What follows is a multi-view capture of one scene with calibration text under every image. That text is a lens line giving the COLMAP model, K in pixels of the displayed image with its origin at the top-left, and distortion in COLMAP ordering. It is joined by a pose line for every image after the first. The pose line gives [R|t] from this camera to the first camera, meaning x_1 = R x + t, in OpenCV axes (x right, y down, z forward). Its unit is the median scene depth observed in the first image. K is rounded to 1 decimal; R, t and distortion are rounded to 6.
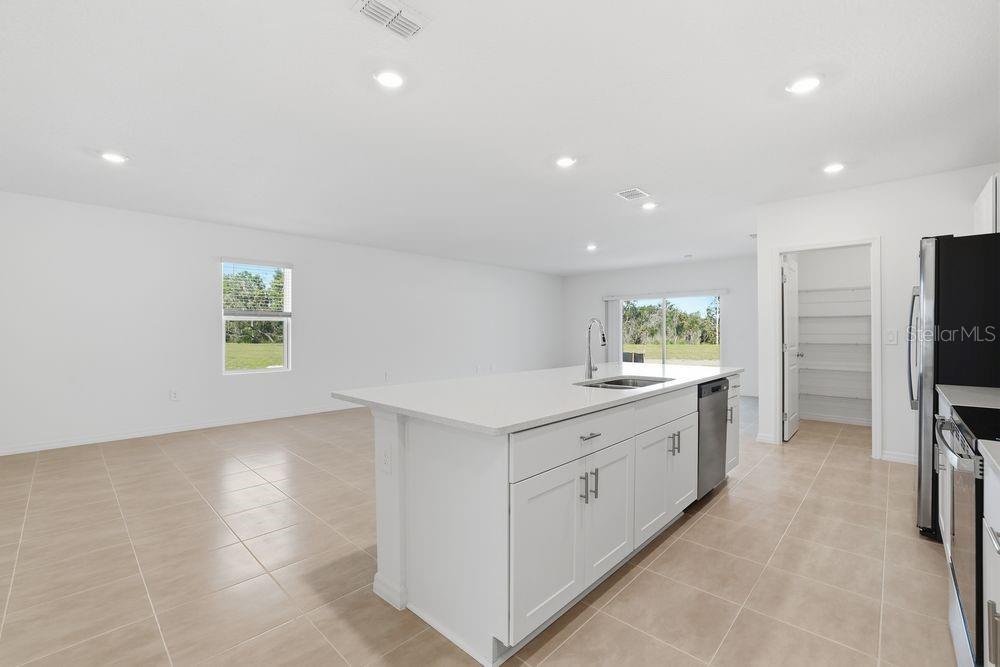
lens RADIAL K [[430.5, 0, 497.9], [0, 430.5, 331.9], [0, 0, 1]] dist [-0.047710, 0.016940]
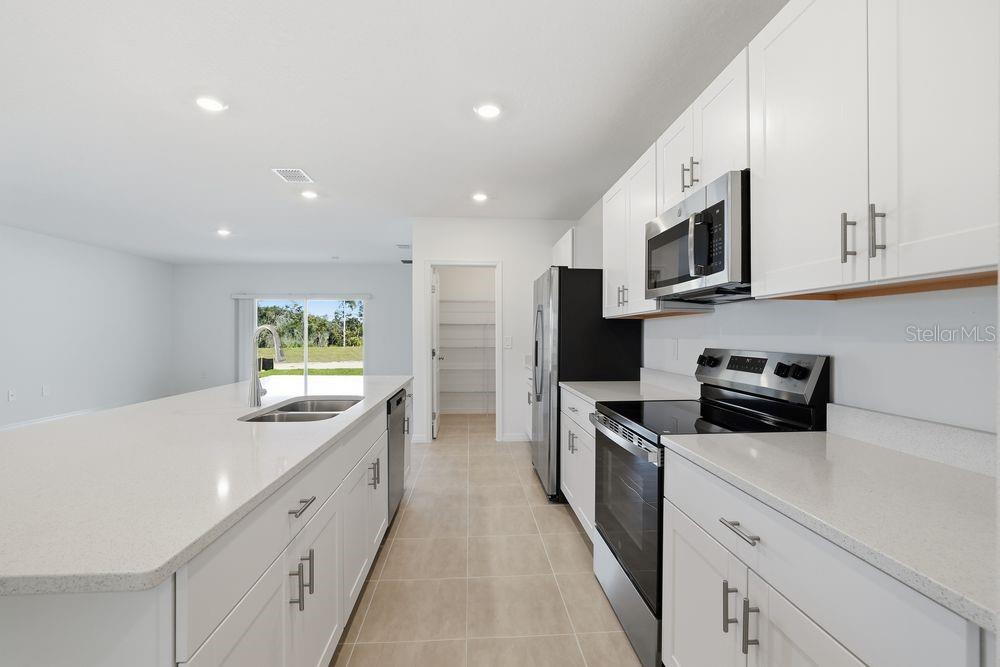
lens RADIAL K [[430.5, 0, 497.9], [0, 430.5, 331.9], [0, 0, 1]] dist [-0.047710, 0.016940]
pose [[0.677094, 0.006521, 0.735867, -0.028732], [-0.002759, 0.999976, -0.006323, -0.010198], [-0.735891, 0.002251, 0.677096, 0.148462]]
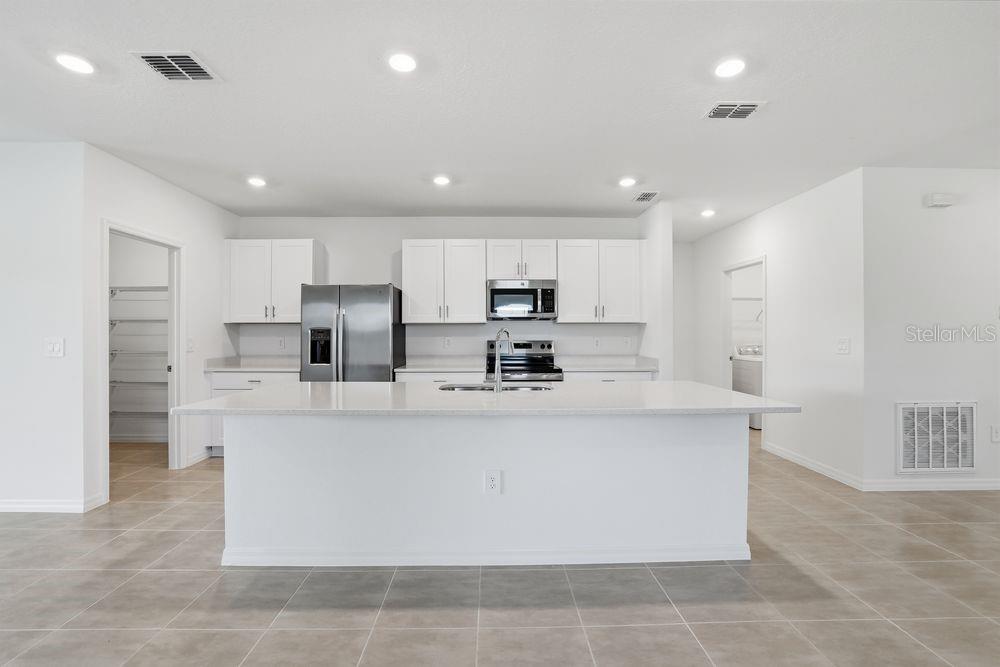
lens RADIAL K [[430.5, 0, 497.9], [0, 430.5, 331.9], [0, 0, 1]] dist [-0.047710, 0.016940]
pose [[-0.702311, 0.004197, 0.711858, -0.323957], [0.001192, 0.999988, -0.004720, -0.011662], [-0.711869, -0.002467, -0.702308, 1.186586]]
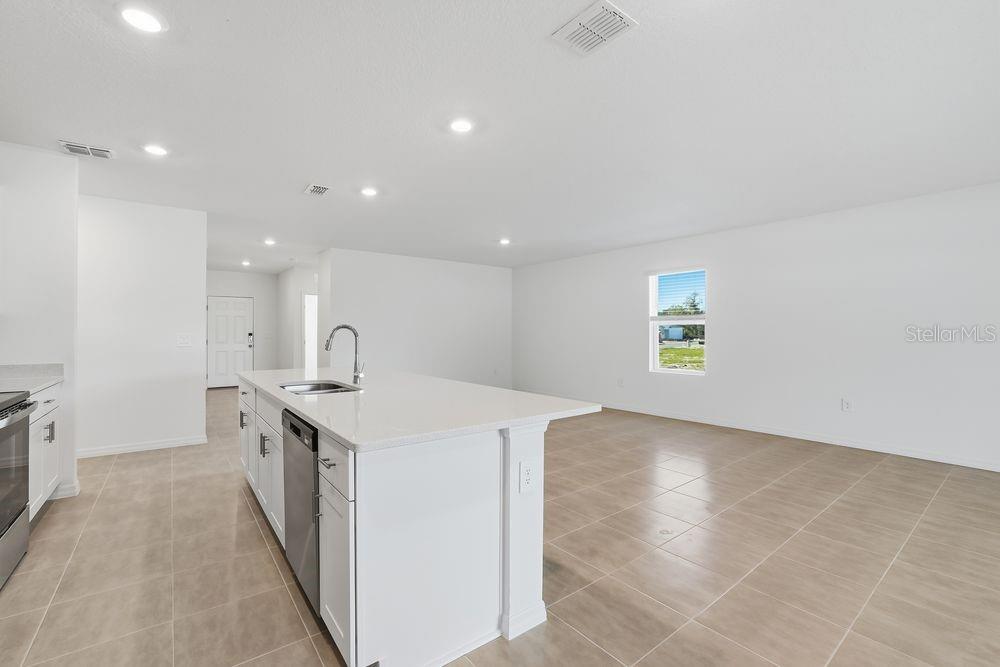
lens RADIAL K [[430.5, 0, 497.9], [0, 430.5, 331.9], [0, 0, 1]] dist [-0.047710, 0.016940]
pose [[-0.147054, 0.000803, -0.989128, 0.841238], [-0.000468, 1.000000, 0.000882, -0.010929], [0.989128, 0.000593, -0.147054, 1.064532]]
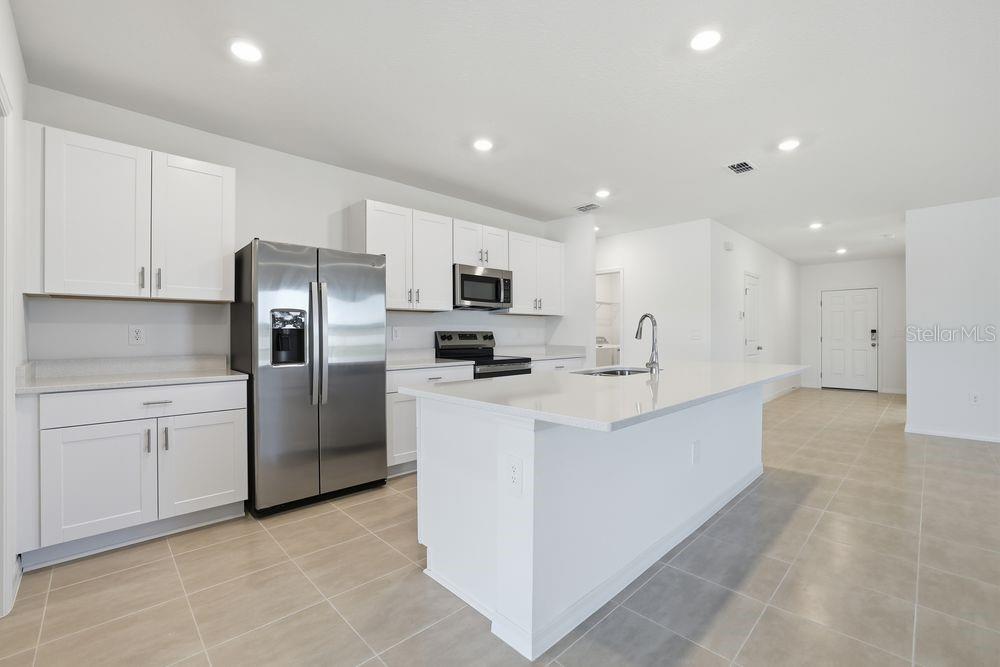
lens RADIAL K [[430.5, 0, 497.9], [0, 430.5, 331.9], [0, 0, 1]] dist [-0.047710, 0.016940]
pose [[-0.999128, -0.000182, 0.041745, 0.381515], [-0.000202, 1.000000, -0.000469, 0.009559], [-0.041745, -0.000477, -0.999128, 1.435709]]
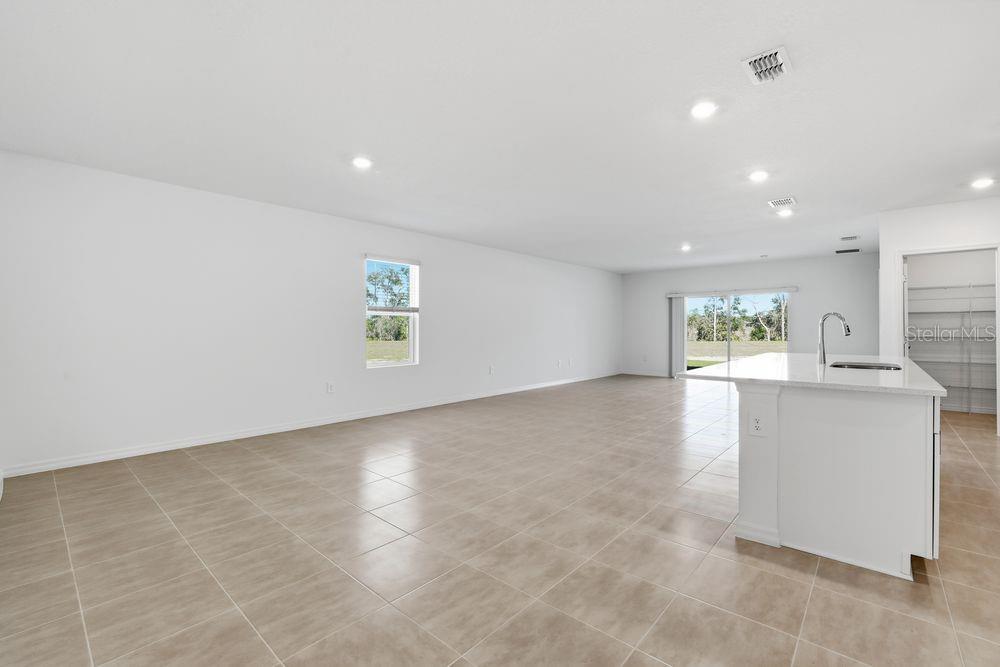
lens RADIAL K [[437.0, 0, 501.4], [0, 437.0, 326.1], [0, 0, 1]] dist [-0.039684, 0.017082]
pose [[0.999105, 0.000106, 0.042290, -0.516265], [0.000190, 0.999976, -0.006990, 0.009981], [-0.042289, 0.006992, 0.999081, -0.104920]]
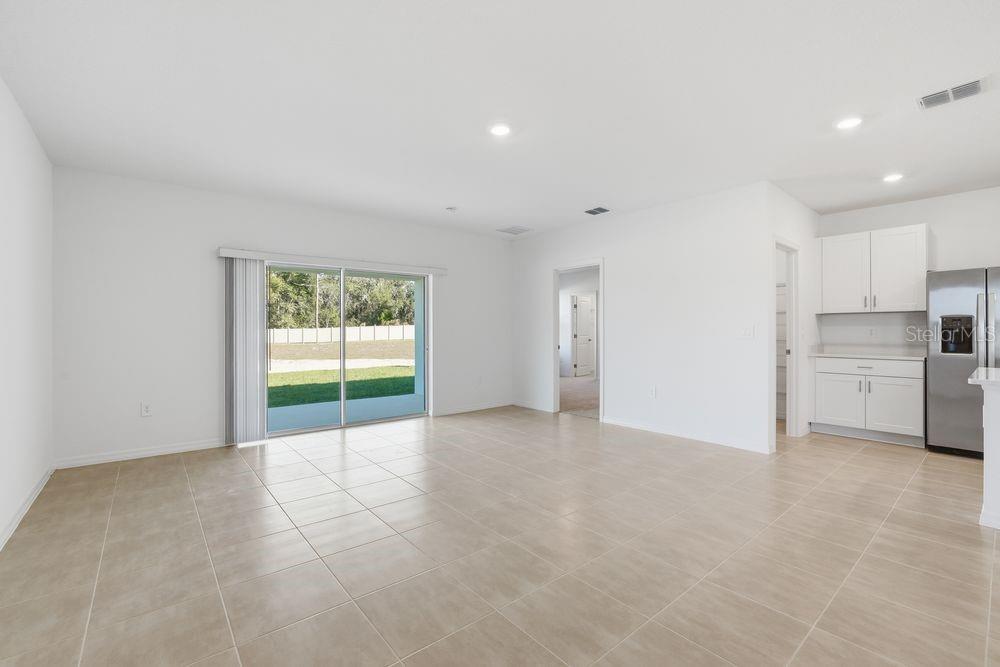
lens RADIAL K [[430.5, 0, 497.9], [0, 430.5, 331.9], [0, 0, 1]] dist [-0.047710, 0.016940]
pose [[0.120057, -0.003639, 0.992760, -0.366035], [0.002104, 0.999992, 0.003411, 0.006542], [-0.992765, 0.001679, 0.120064, 1.720441]]
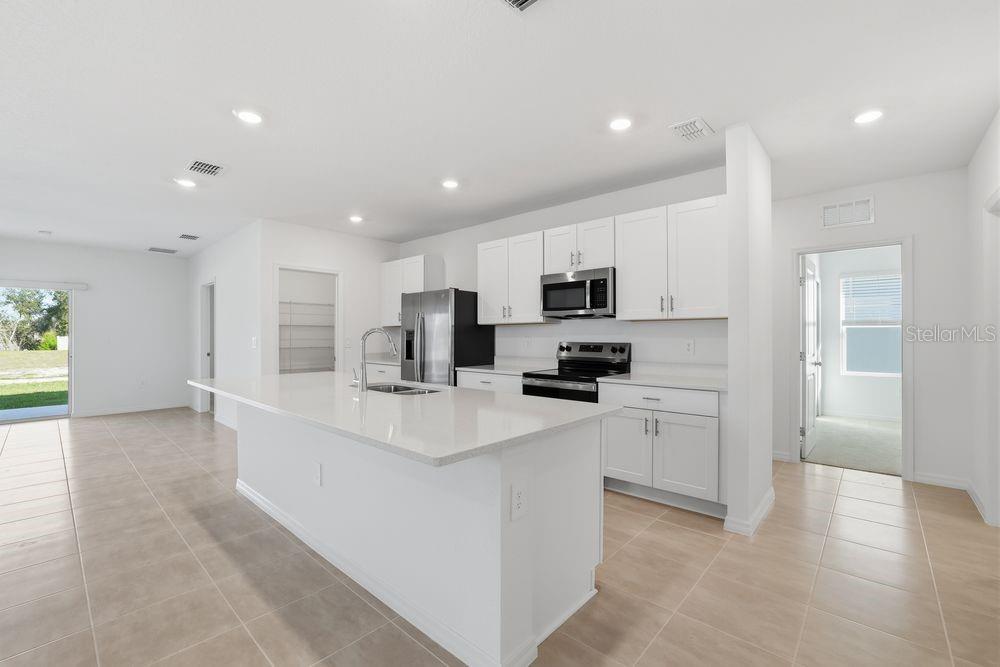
lens RADIAL K [[426.8, 0, 495.2], [0, 426.8, 334.9], [0, 0, 1]] dist [-0.046349, 0.016267]
pose [[-0.019176, 0.002370, 0.999813, -0.524488], [0.000390, 0.999997, -0.002363, -0.008877], [-0.999816, 0.000344, -0.019177, 0.520753]]
